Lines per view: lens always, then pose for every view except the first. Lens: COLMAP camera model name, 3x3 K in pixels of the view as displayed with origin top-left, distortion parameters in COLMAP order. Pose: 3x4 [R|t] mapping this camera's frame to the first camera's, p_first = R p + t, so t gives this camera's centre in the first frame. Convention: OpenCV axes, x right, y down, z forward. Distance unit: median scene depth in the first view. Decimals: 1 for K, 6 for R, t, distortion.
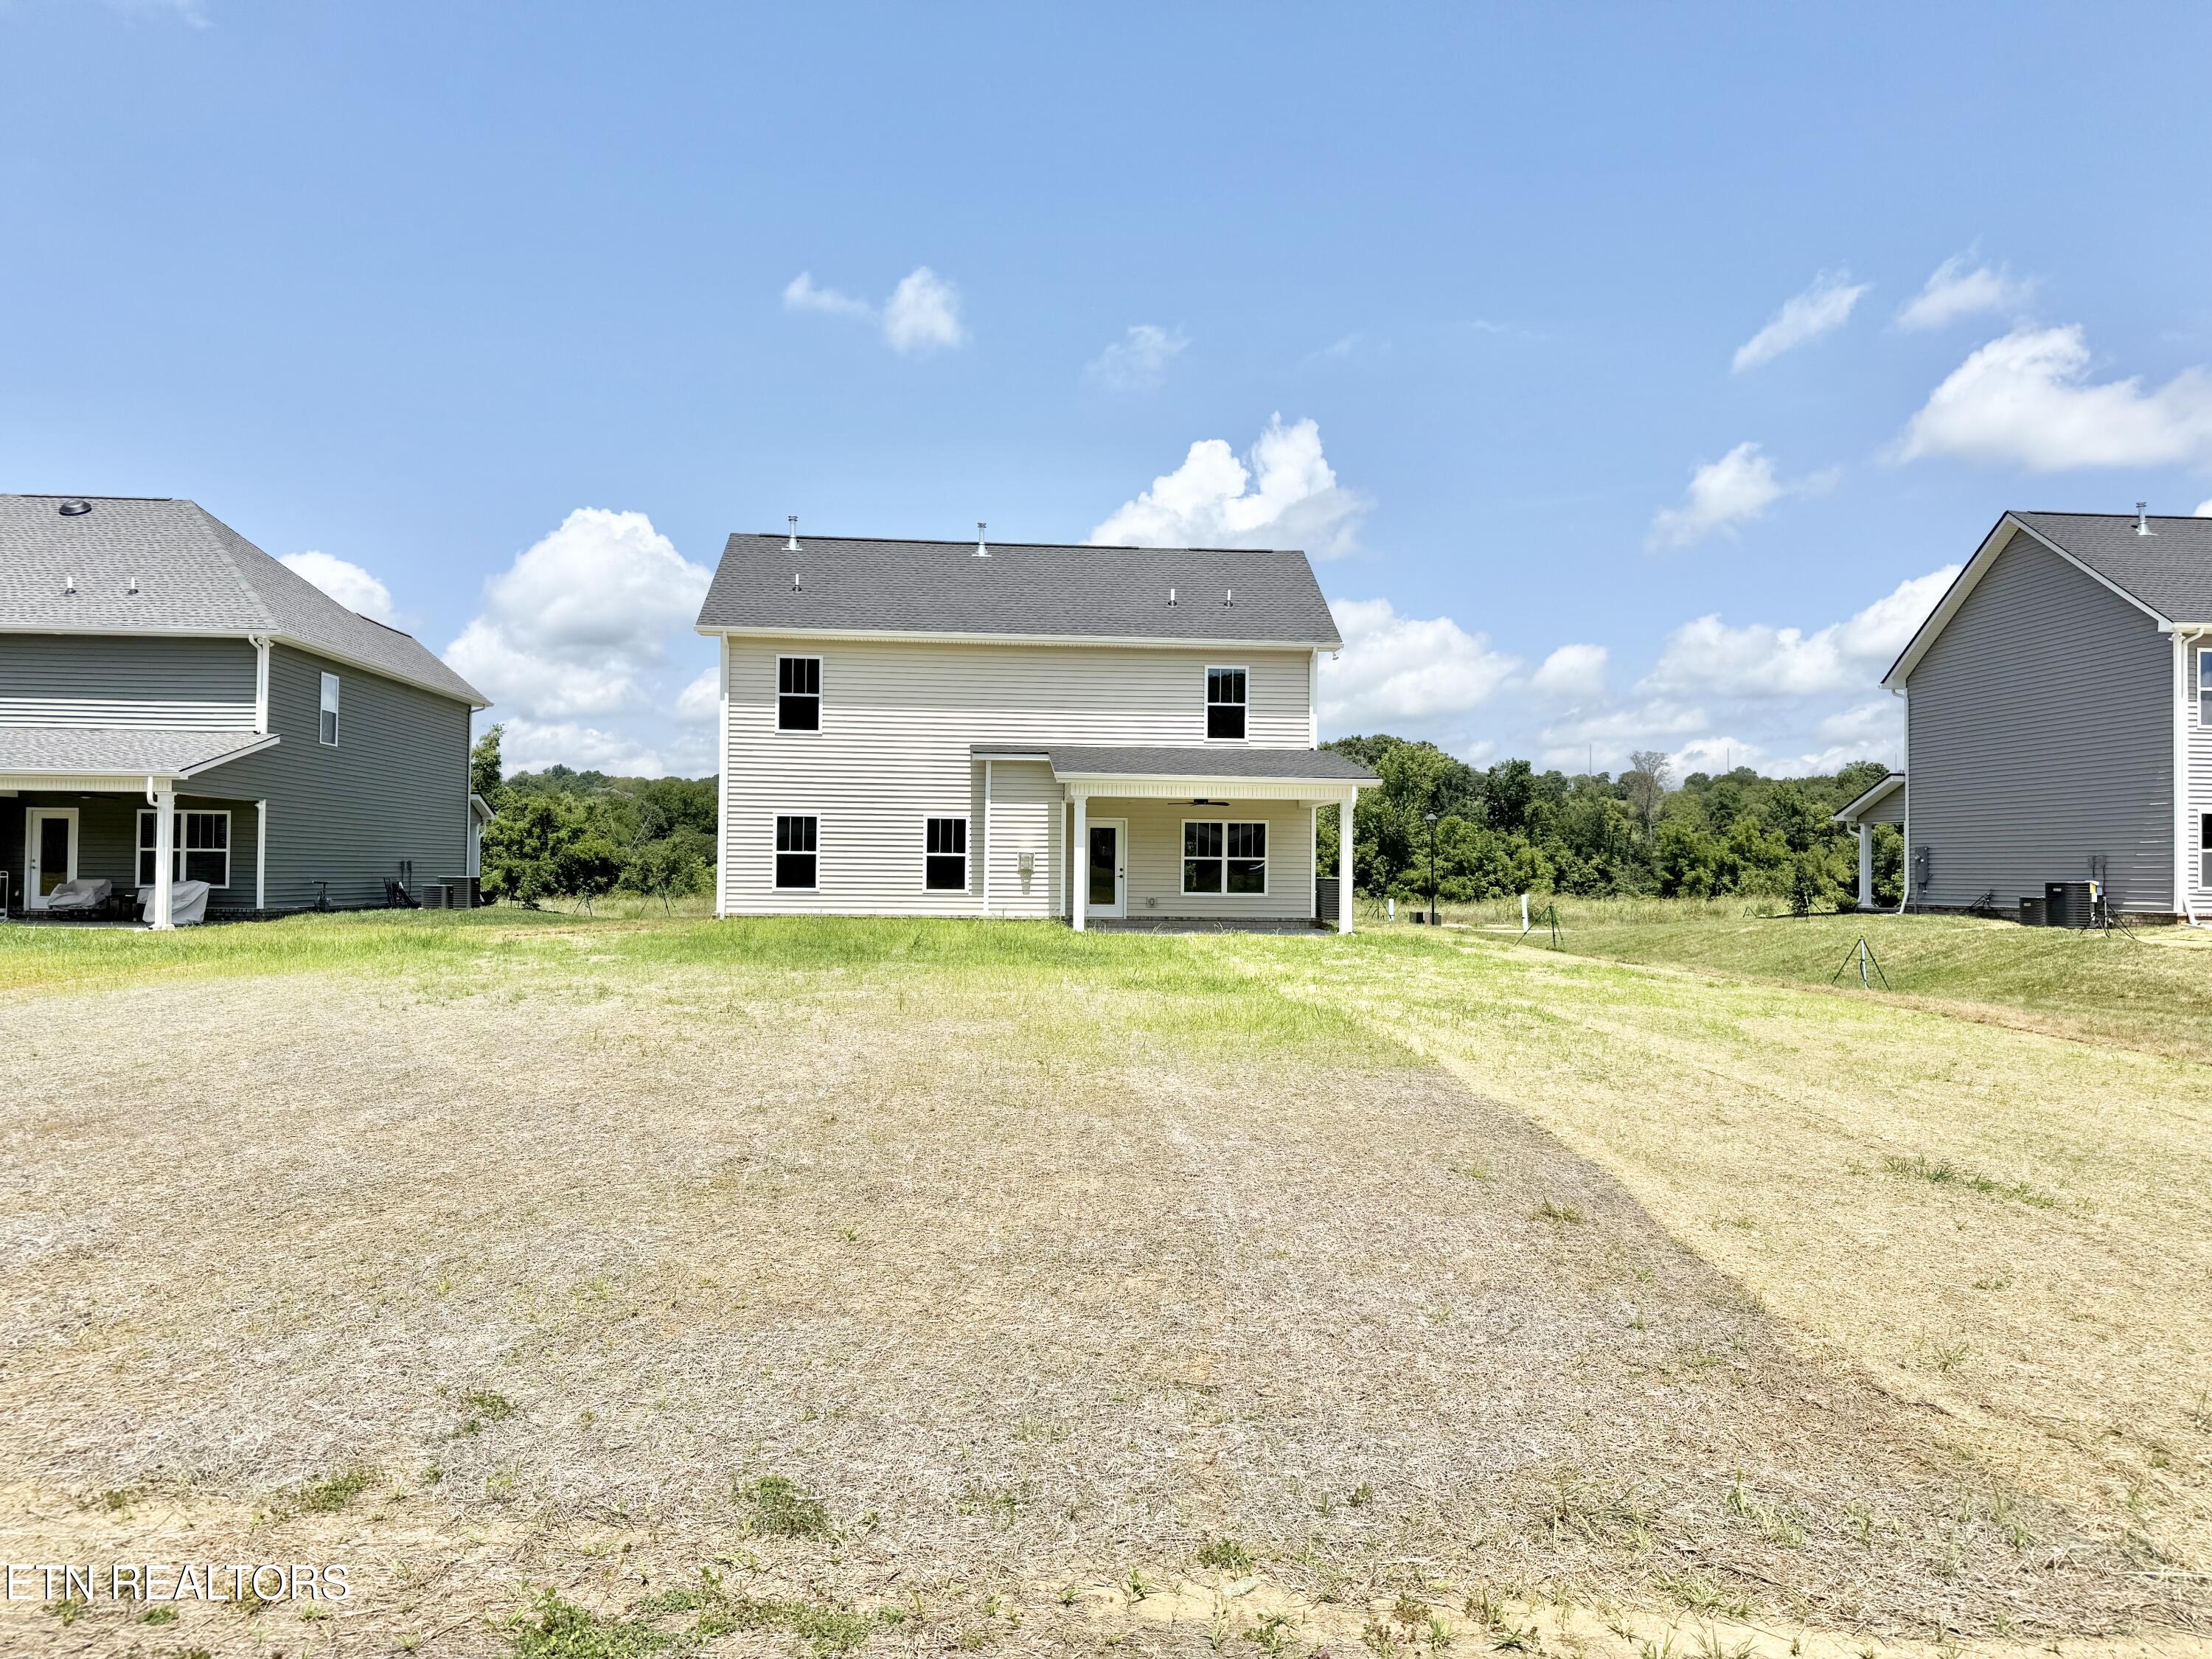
lens RADIAL K [[1548.0, 0, 1107.3], [0, 1548.0, 828.3], [0, 0, 1]] dist [-0.002956, -0.000329]
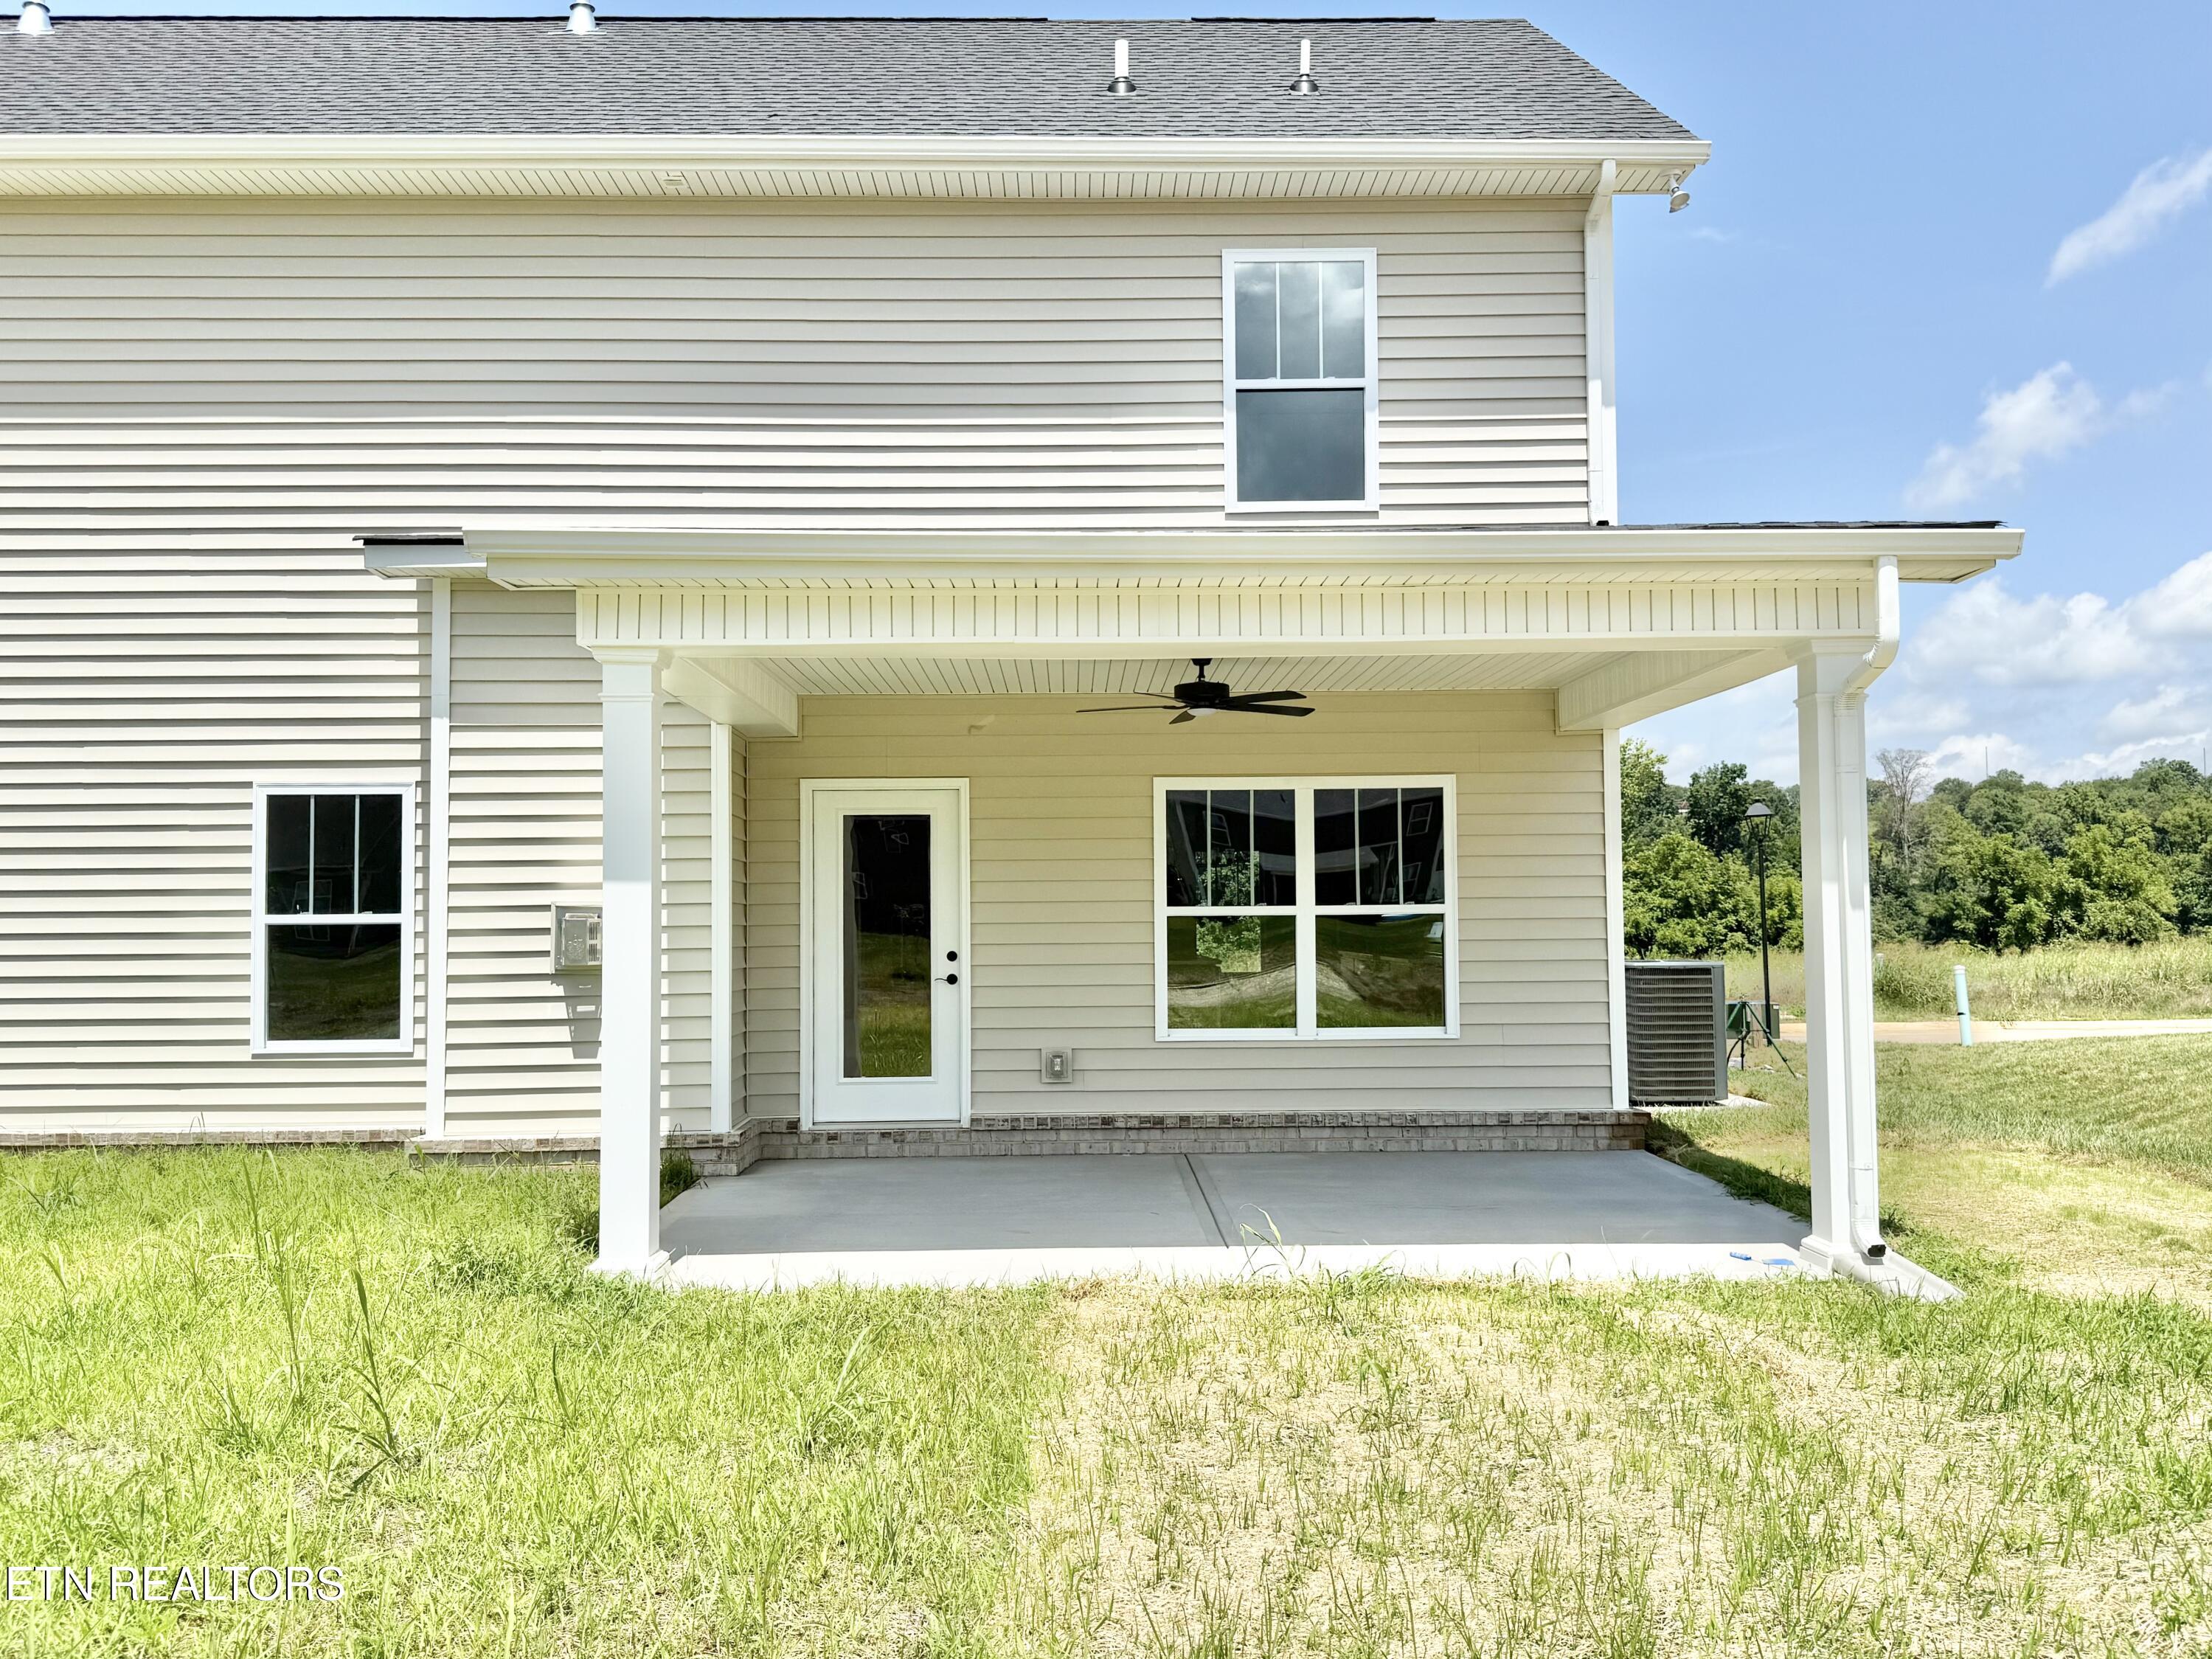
lens RADIAL K [[1802.3, 0, 1103.7], [0, 1802.3, 836.4], [0, 0, 1]] dist [0.034015, 0.001845]
pose [[0.997876, -0.024128, -0.060501, 0.014400], [0.023053, 0.999565, -0.018404, 0.002701], [0.060919, 0.016970, 0.997998, 0.161501]]
